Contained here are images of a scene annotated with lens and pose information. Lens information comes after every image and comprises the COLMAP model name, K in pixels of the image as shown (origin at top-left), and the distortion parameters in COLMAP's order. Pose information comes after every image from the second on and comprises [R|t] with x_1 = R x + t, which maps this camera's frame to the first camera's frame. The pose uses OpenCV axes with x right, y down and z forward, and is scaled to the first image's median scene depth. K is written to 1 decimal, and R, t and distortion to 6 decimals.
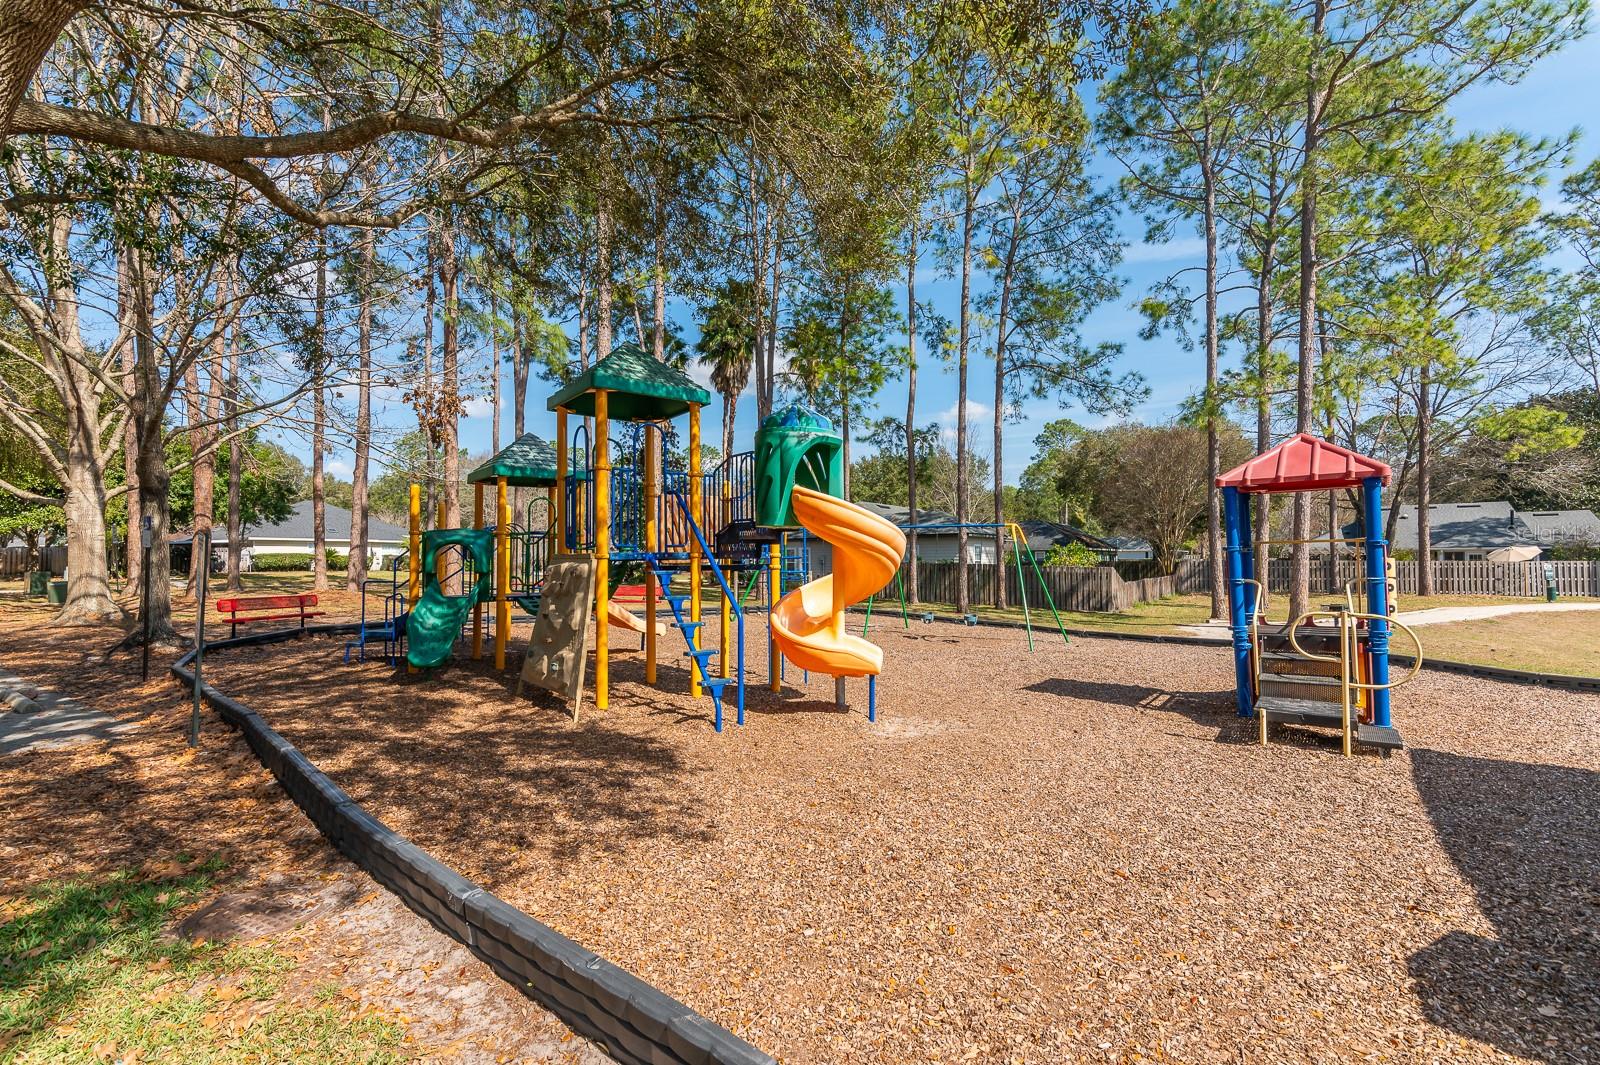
lens RADIAL K [[723.7, 0, 800.0], [0, 723.7, 532.5], [0, 0, 1]] dist [0.014641, 0.000034]
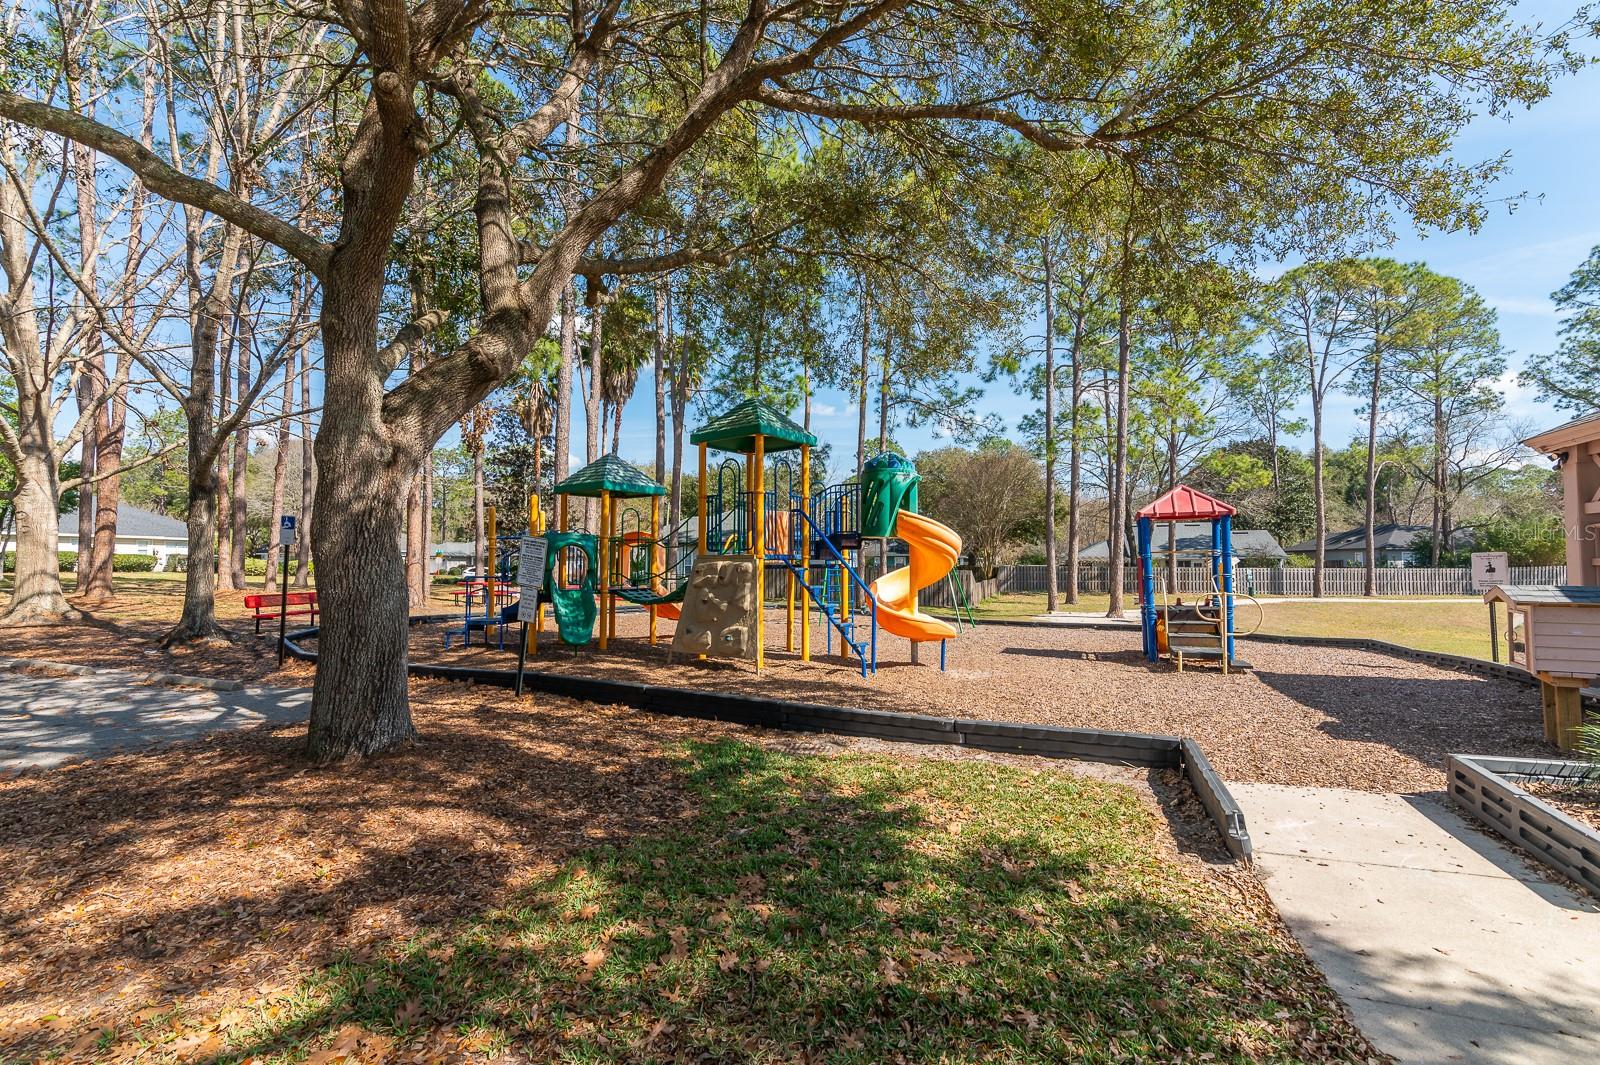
lens RADIAL K [[723.7, 0, 800.0], [0, 723.7, 532.5], [0, 0, 1]] dist [0.014641, 0.000034]
pose [[0.964900, 0.018930, 0.261934, -0.277564], [-0.017293, 0.999814, -0.008552, -0.001529], [-0.262047, 0.003722, 0.965048, -0.166492]]
